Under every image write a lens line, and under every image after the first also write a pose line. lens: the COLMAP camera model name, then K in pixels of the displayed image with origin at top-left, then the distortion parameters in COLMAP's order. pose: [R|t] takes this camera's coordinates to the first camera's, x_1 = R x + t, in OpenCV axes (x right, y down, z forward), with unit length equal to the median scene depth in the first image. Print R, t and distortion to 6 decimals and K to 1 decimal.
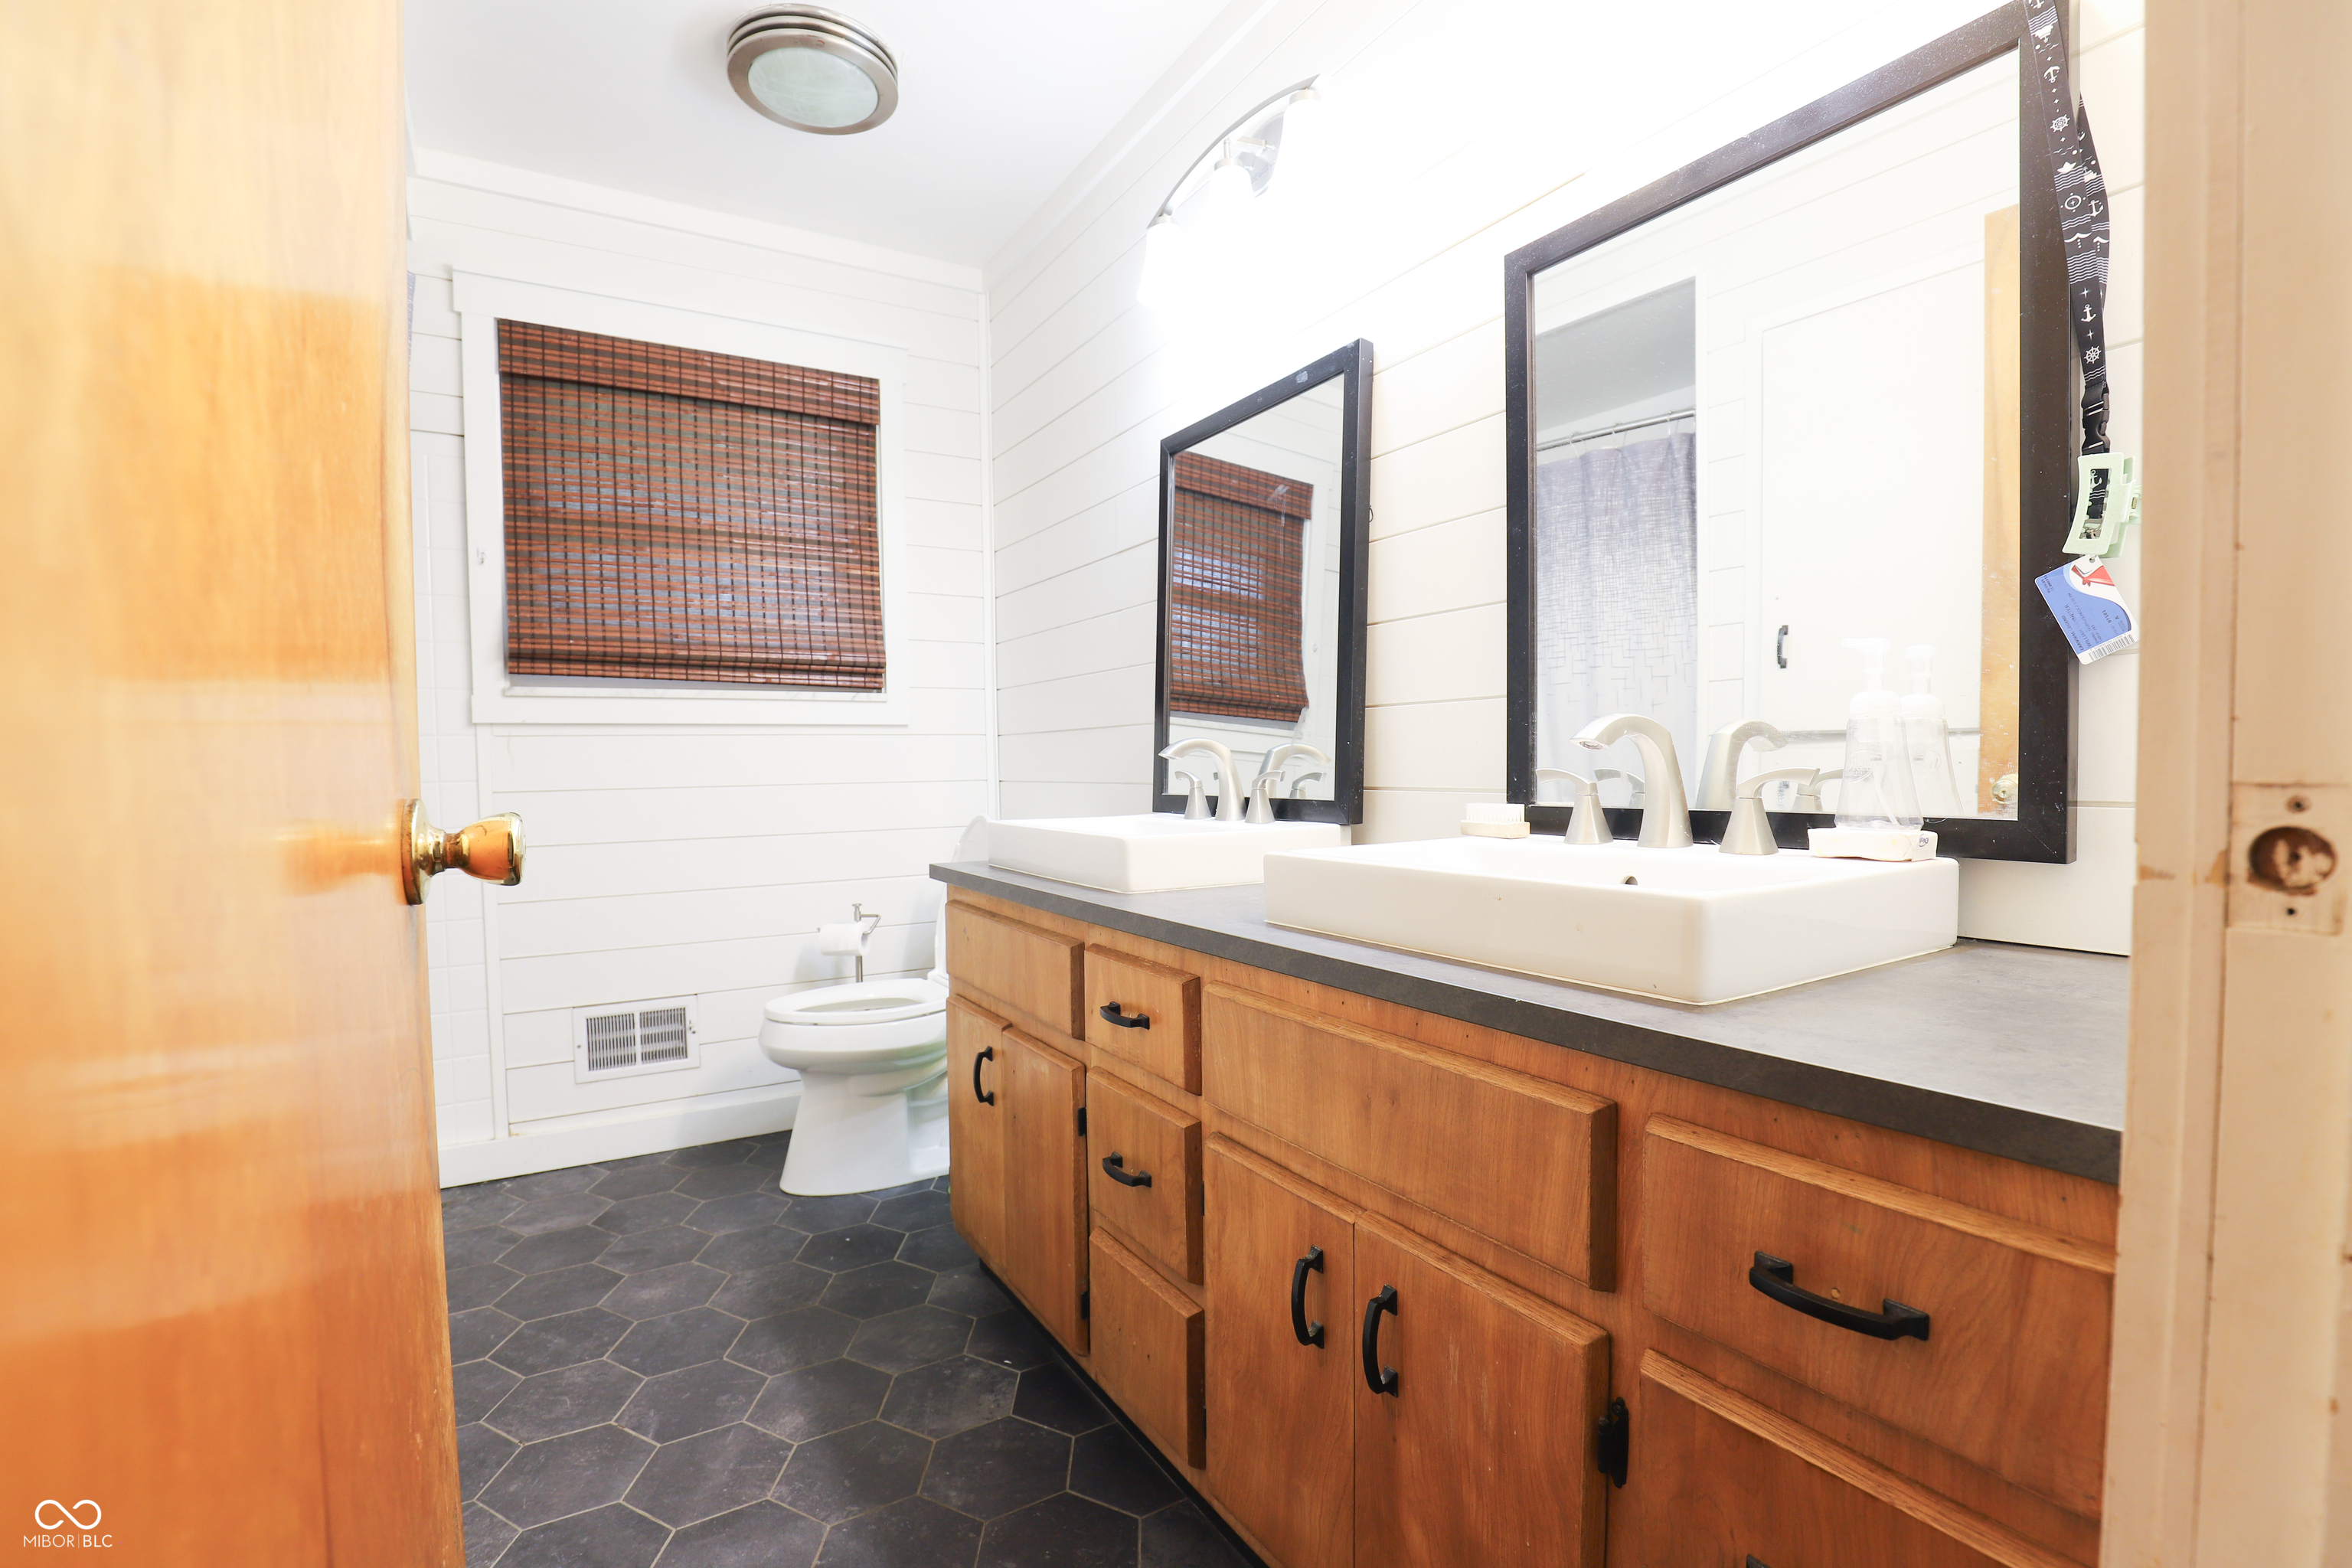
lens RADIAL K [[1079.3, 0, 1192.5], [0, 1079.3, 795.5], [0, 0, 1]] dist [-0.033504, 0.003653]
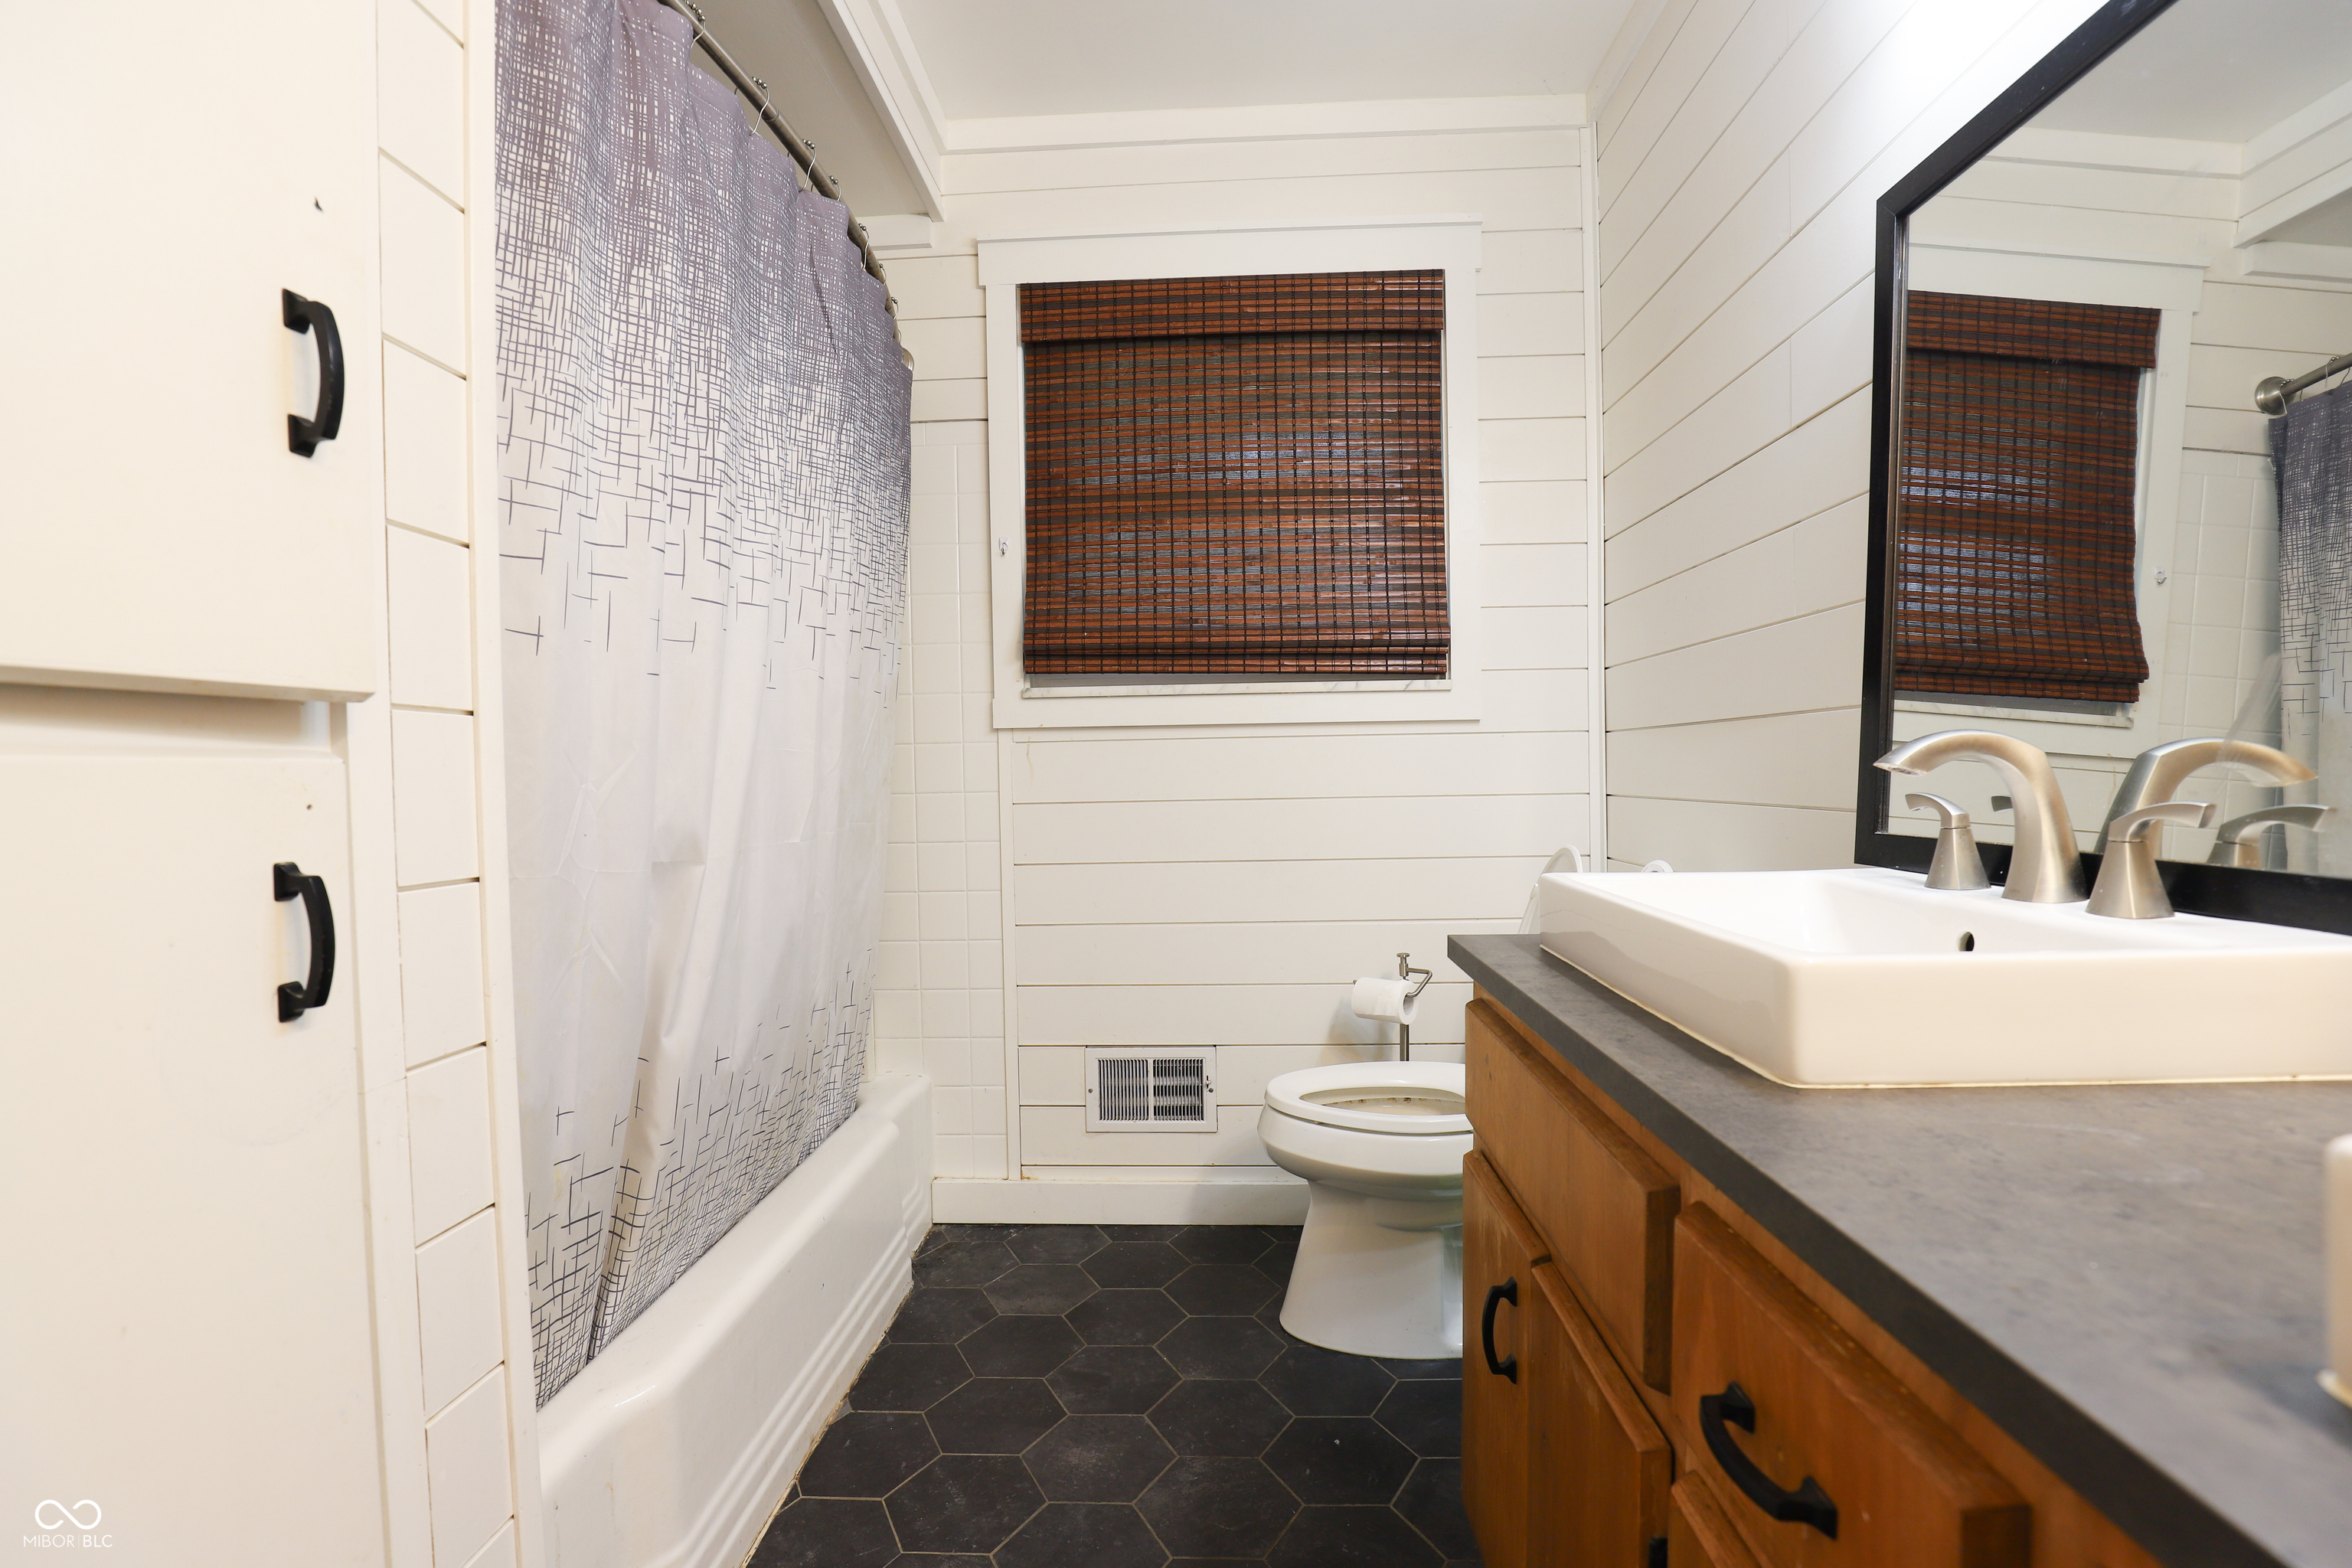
lens RADIAL K [[1079.3, 0, 1180.7], [0, 1079.3, 807.0], [0, 0, 1]] dist [-0.033504, 0.003653]
pose [[0.828264, 0.019090, -0.560013, -0.014424], [-0.012669, 0.999802, 0.015344, -0.014913], [0.560195, -0.005615, 0.828342, 0.284885]]
